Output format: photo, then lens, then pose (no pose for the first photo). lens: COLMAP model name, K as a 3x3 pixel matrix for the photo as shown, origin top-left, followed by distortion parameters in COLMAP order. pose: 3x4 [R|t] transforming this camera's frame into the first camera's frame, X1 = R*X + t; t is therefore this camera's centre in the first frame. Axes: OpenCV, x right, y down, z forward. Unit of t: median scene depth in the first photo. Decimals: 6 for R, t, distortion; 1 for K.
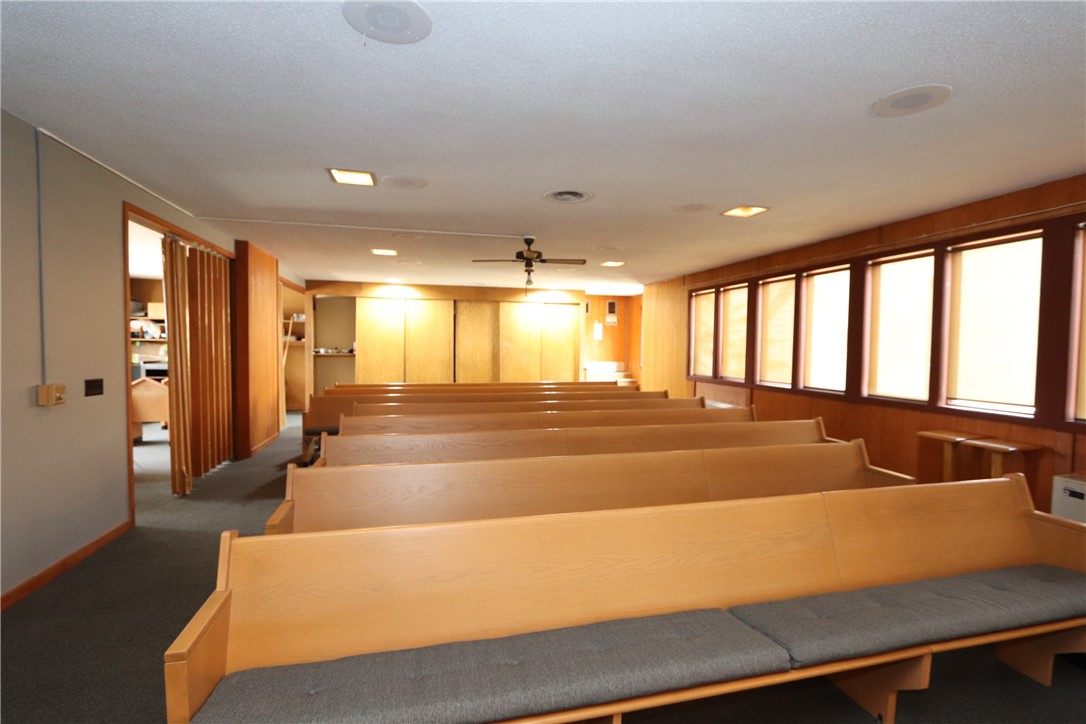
lens RADIAL K [[505.8, 0, 544.6], [0, 505.8, 365.1], [0, 0, 1]] dist [-0.004922, 0.000282]
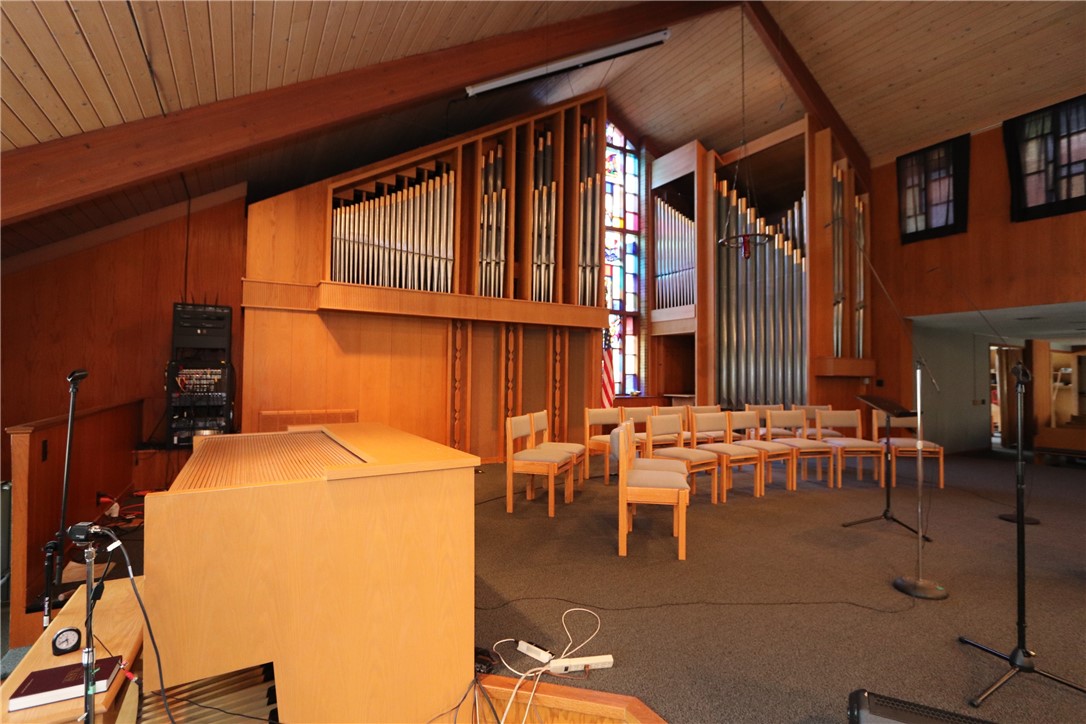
lens RADIAL K [[505.8, 0, 545.8], [0, 505.8, 361.6], [0, 0, 1]] dist [-0.004922, 0.000282]
pose [[0.301330, -0.035560, -0.952857, 0.477022], [-0.039724, 0.997969, -0.049805, 0.016249], [0.952692, 0.052859, 0.299305, -0.928396]]
